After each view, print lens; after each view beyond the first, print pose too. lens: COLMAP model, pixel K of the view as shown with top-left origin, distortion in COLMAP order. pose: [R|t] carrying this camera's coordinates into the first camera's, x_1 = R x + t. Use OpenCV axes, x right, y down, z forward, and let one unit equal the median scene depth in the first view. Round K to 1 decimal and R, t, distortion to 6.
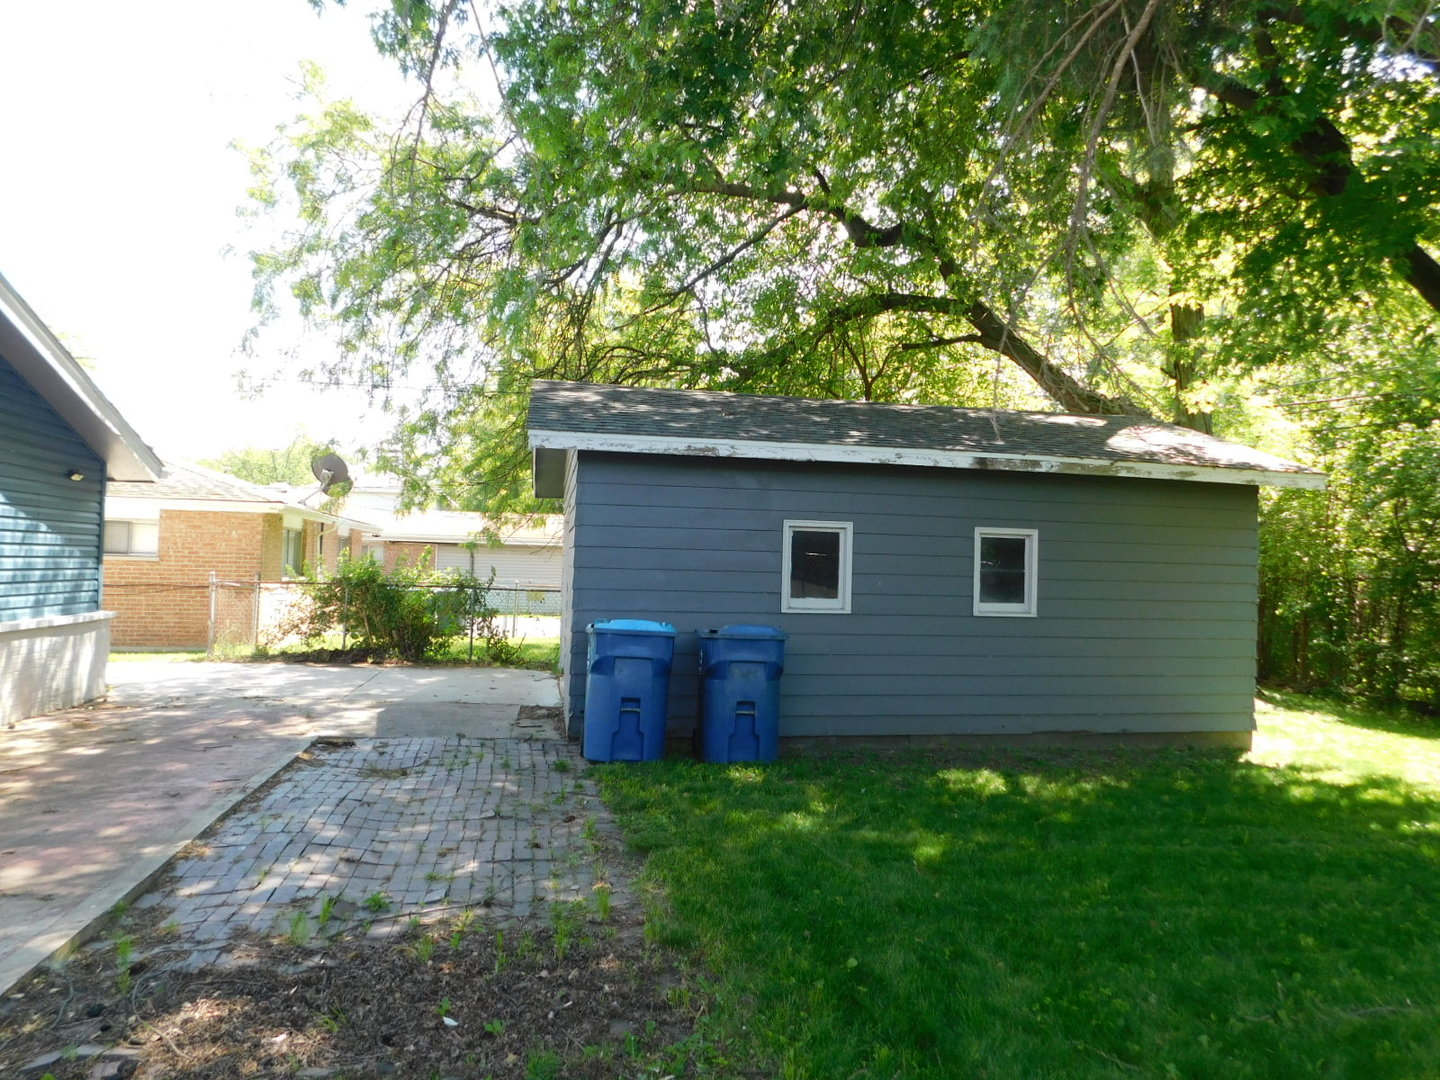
lens RADIAL K [[969.7, 0, 720.3], [0, 969.7, 535.6], [0, 0, 1]] dist [-0.054080, 0.059244]
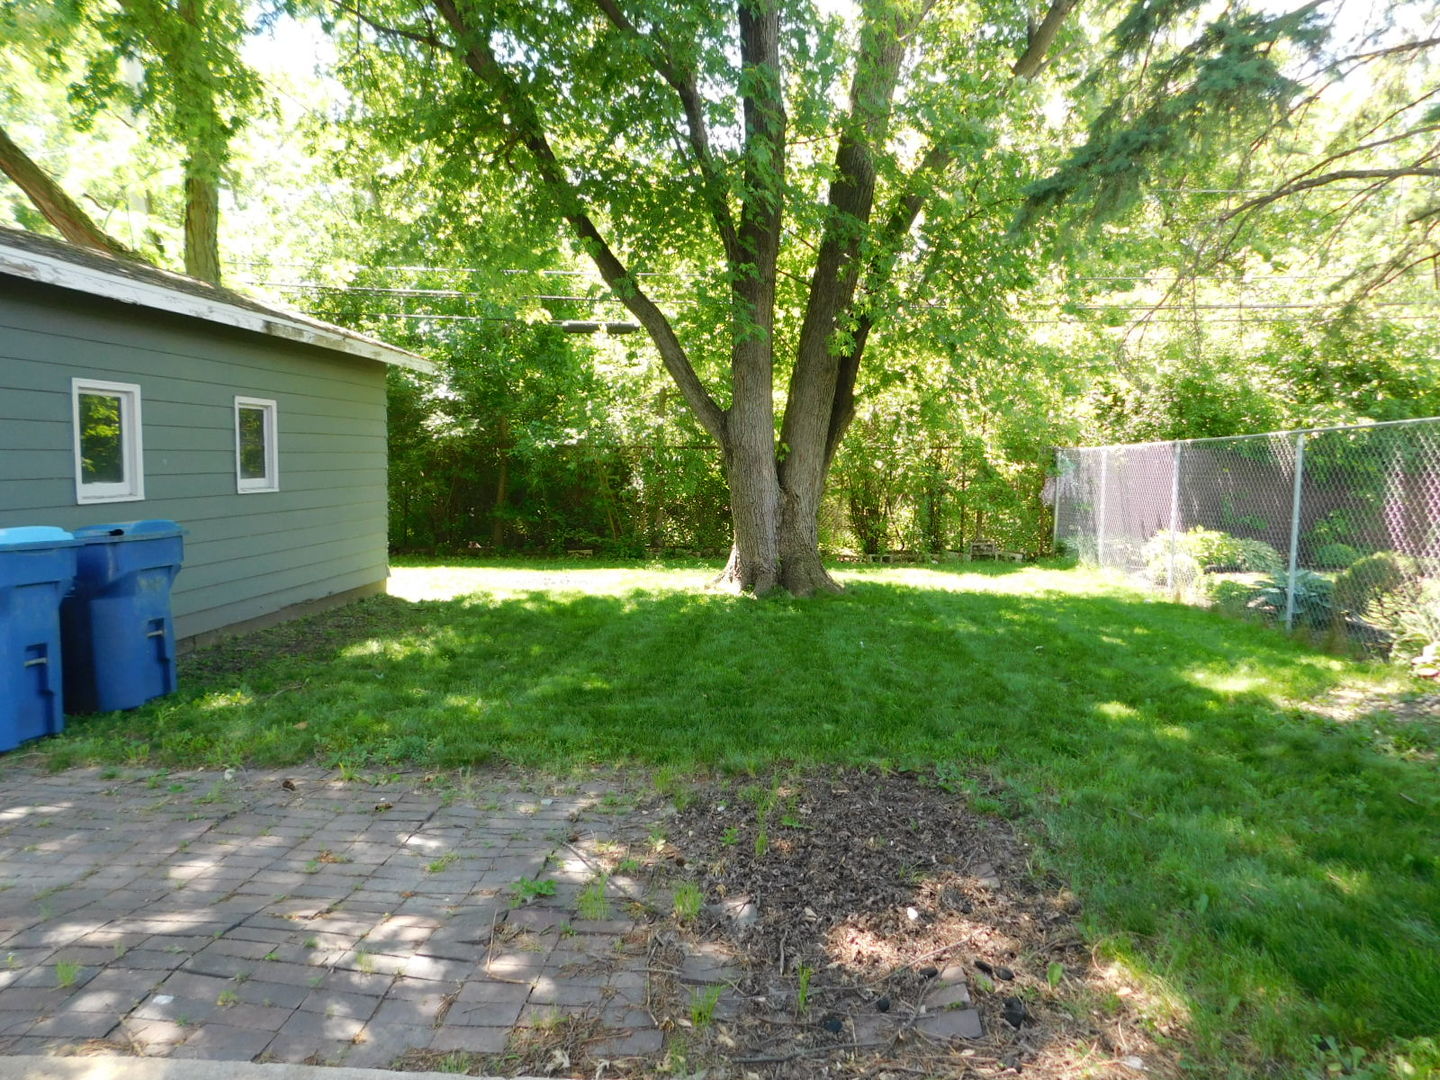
lens RADIAL K [[969.7, 0, 720.3], [0, 969.7, 535.6], [0, 0, 1]] dist [-0.054080, 0.059244]
pose [[0.256513, -0.103220, 0.961013, -0.543987], [-0.032439, 0.992802, 0.115293, 0.002808], [-0.965996, -0.060749, 0.251319, 0.356077]]
